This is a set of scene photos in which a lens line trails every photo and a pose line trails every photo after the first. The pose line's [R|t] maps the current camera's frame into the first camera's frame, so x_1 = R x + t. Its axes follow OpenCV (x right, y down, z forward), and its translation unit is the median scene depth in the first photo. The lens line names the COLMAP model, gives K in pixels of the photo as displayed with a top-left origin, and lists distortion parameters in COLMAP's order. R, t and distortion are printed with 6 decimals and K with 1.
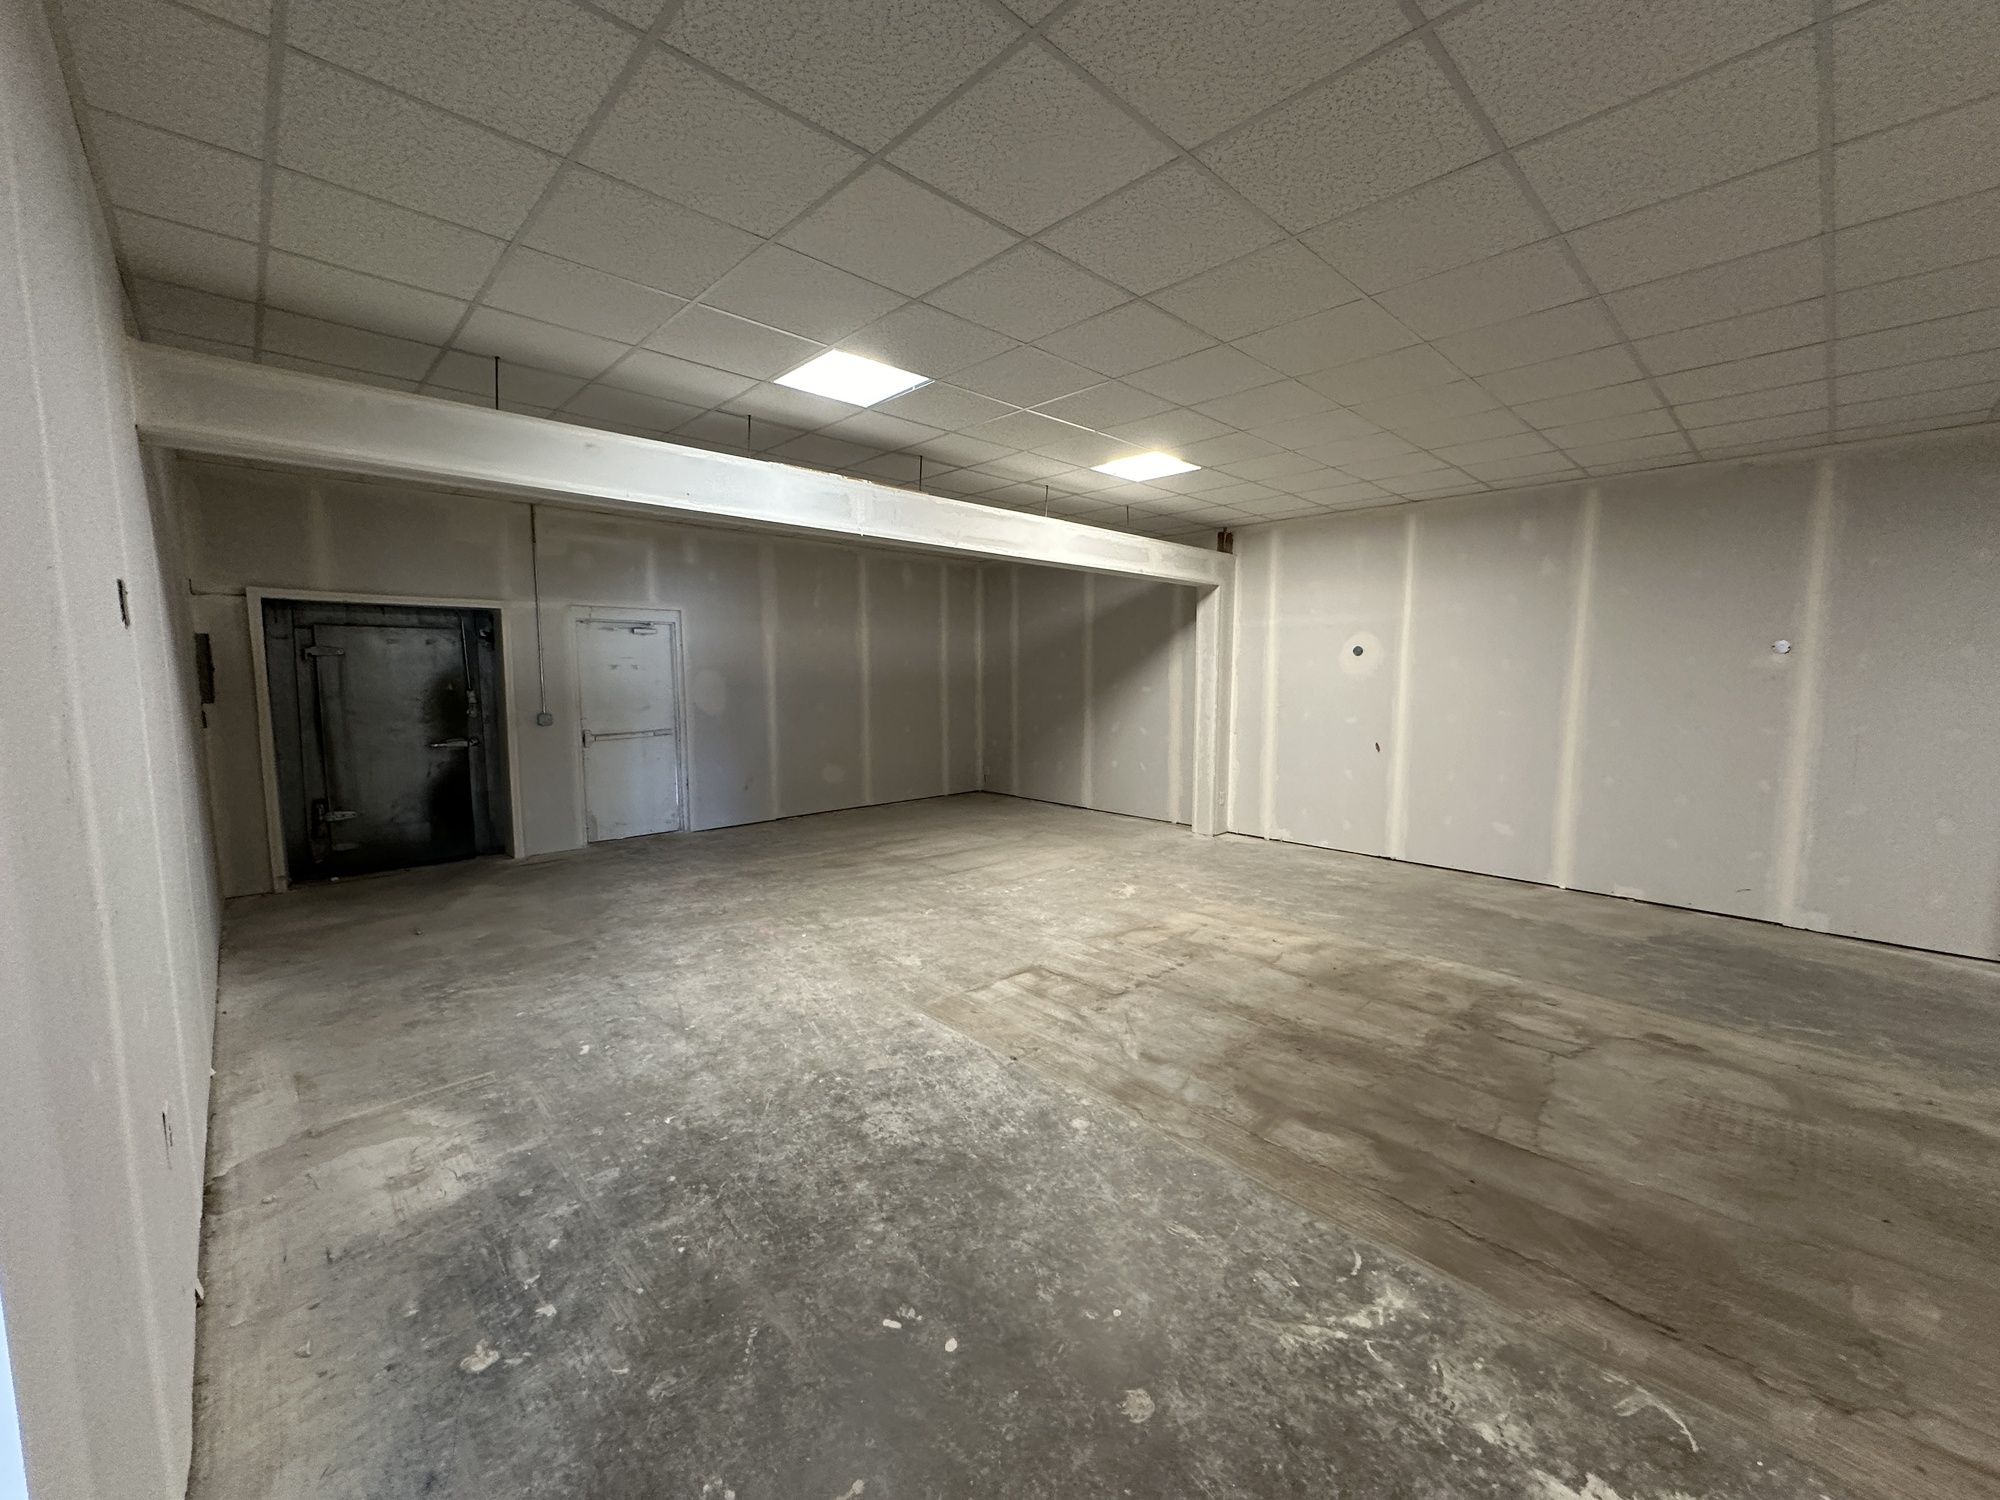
lens RADIAL K [[790.7, 0, 1011.1], [0, 790.7, 749.8], [0, 0, 1]] dist [-0.001012, 0.000119]
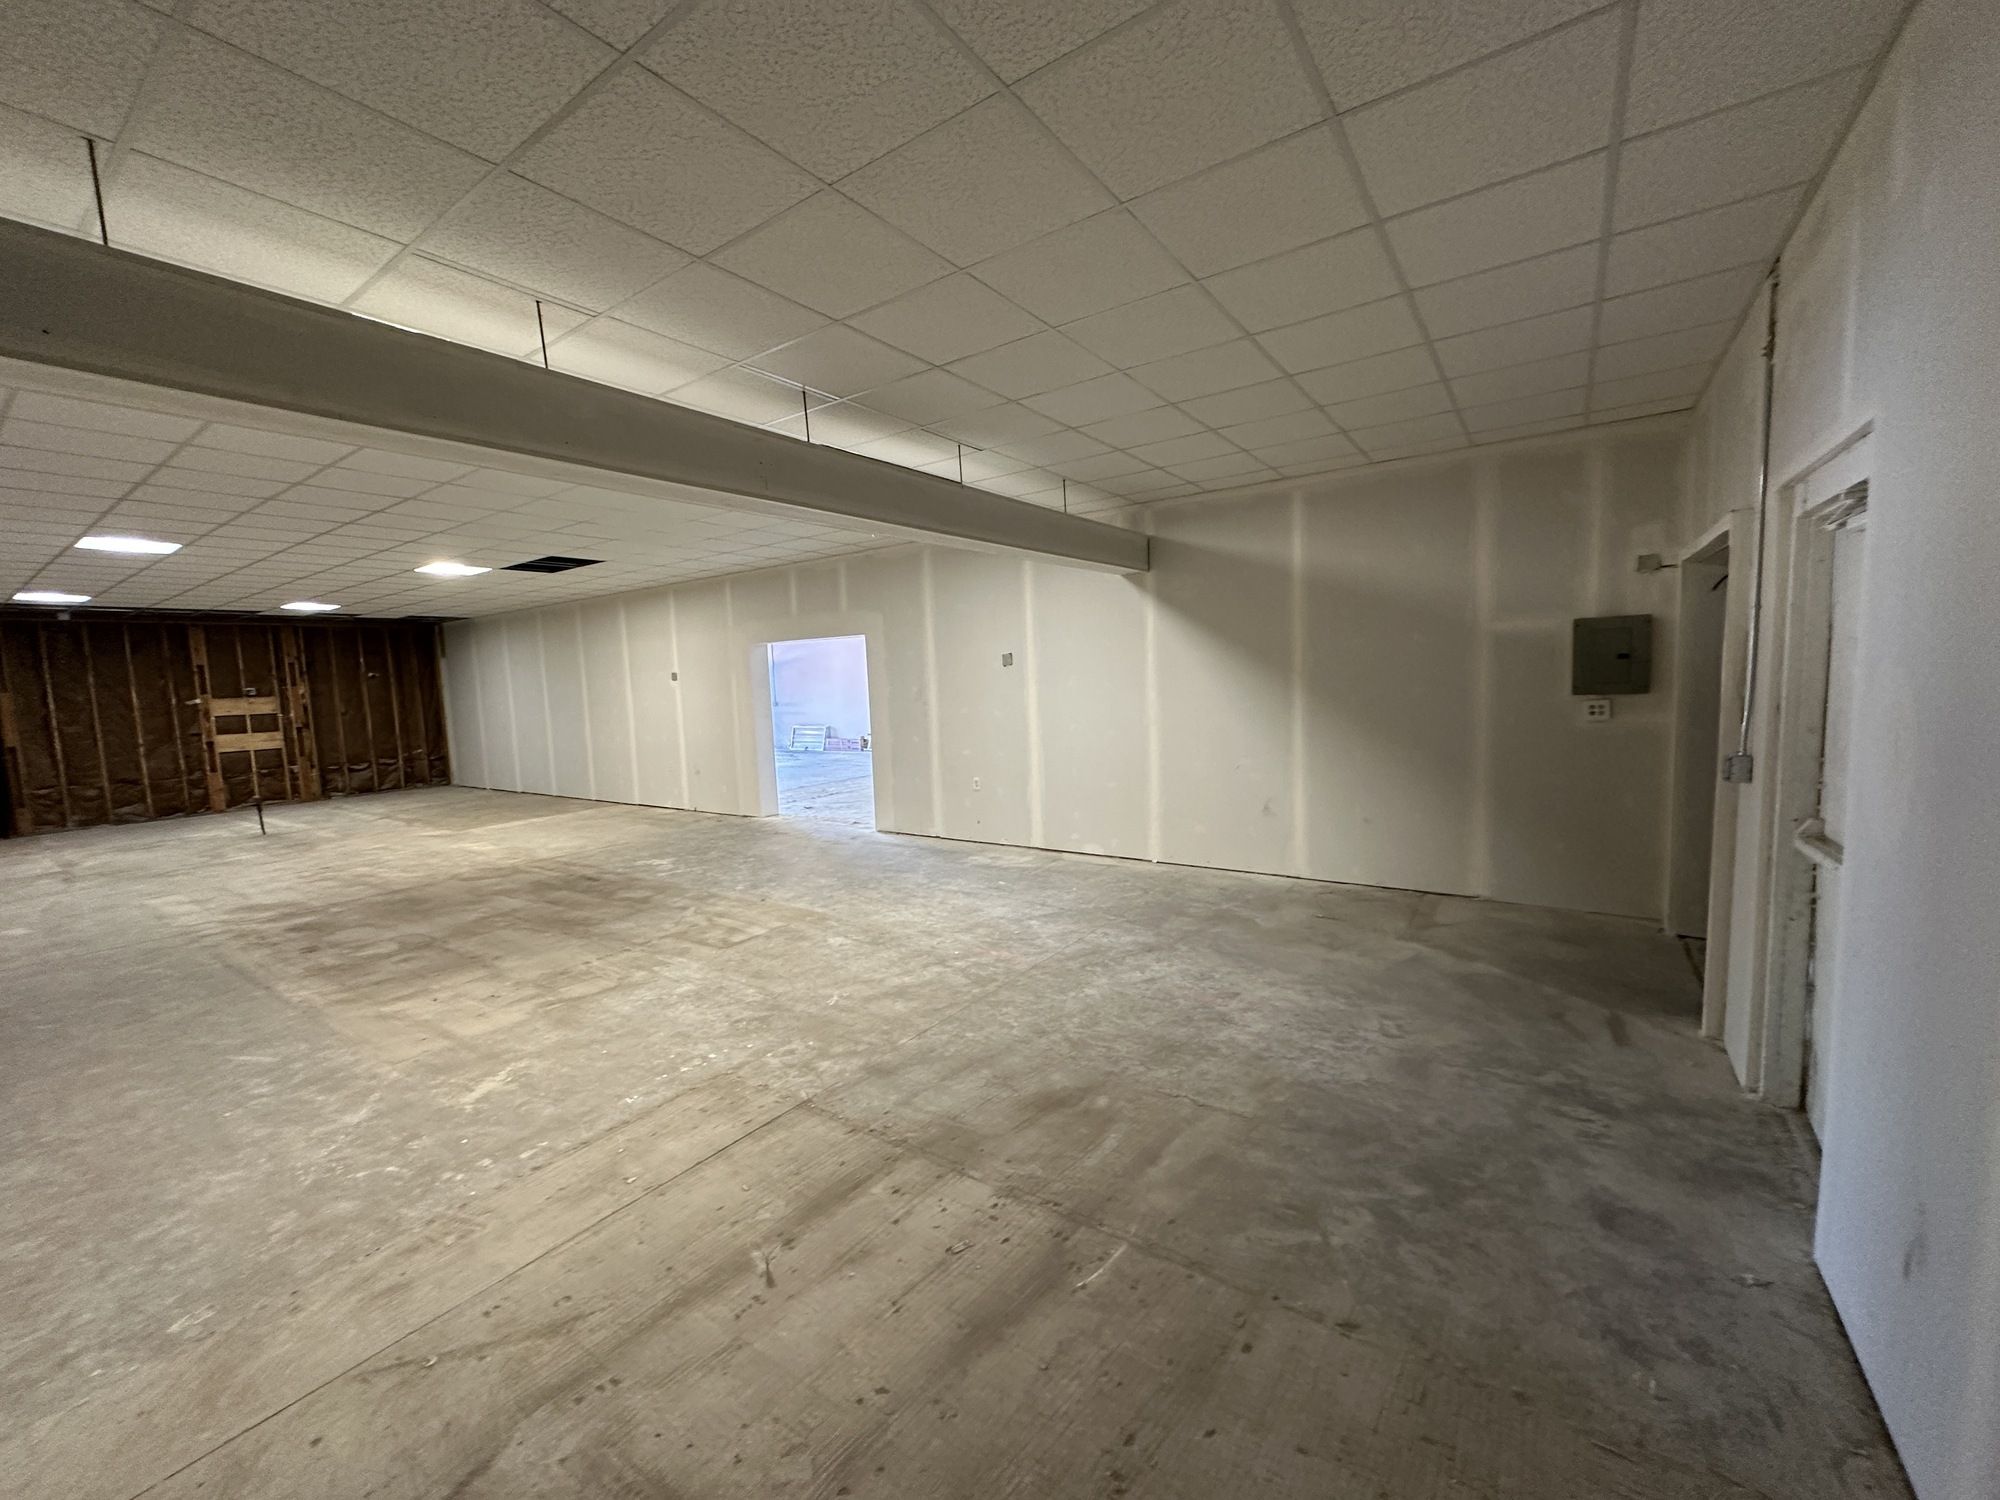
lens RADIAL K [[790.7, 0, 1006.4], [0, 790.7, 746.7], [0, 0, 1]] dist [-0.001012, 0.000119]
pose [[-0.980663, 0.053584, -0.188228, -0.164254], [0.017151, 0.981617, 0.190089, -0.217687], [0.194953, 0.183185, -0.963554, 2.067920]]
